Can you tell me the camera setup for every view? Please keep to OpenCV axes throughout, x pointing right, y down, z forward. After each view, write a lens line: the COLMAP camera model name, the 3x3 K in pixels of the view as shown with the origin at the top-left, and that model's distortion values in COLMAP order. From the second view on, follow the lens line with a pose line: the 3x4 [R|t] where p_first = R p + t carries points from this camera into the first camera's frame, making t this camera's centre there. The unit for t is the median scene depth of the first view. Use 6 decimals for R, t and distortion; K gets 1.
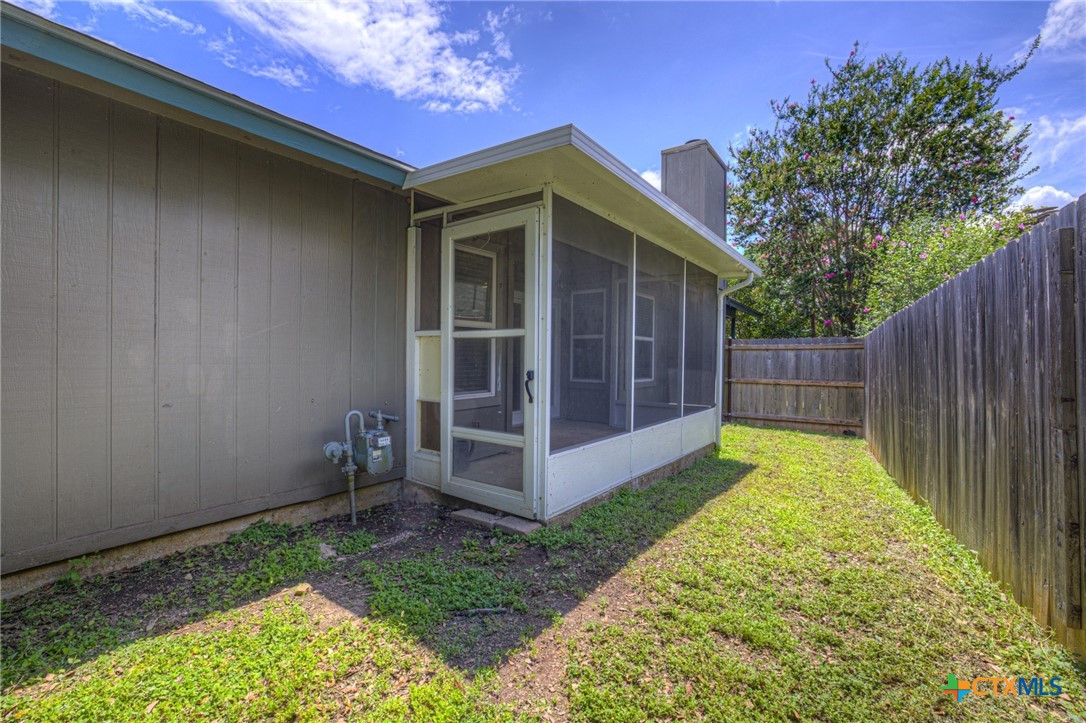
lens RADIAL K [[463.3, 0, 543.1], [0, 463.3, 355.9], [0, 0, 1]] dist [-0.040778, 0.012214]
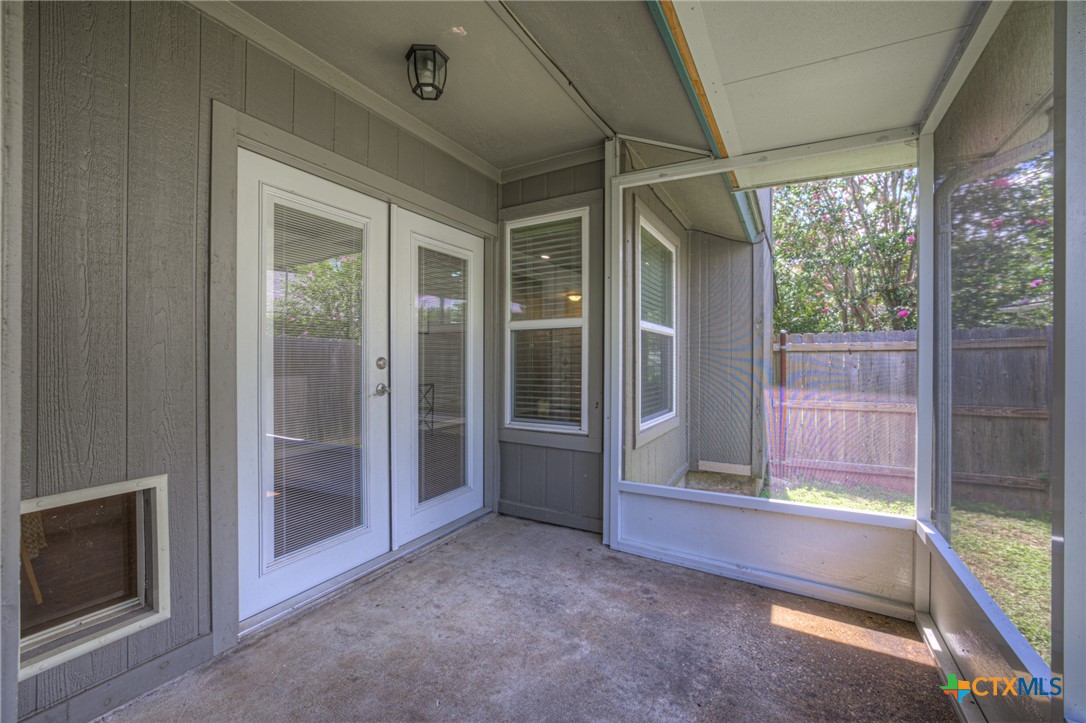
lens RADIAL K [[463.3, 0, 535.2], [0, 463.3, 361.8], [0, 0, 1]] dist [-0.040778, 0.012214]
pose [[0.995275, -0.008776, 0.096702, 0.040623], [0.008154, 0.999943, 0.006824, -0.007992], [-0.096756, -0.006004, 0.995290, 0.504437]]
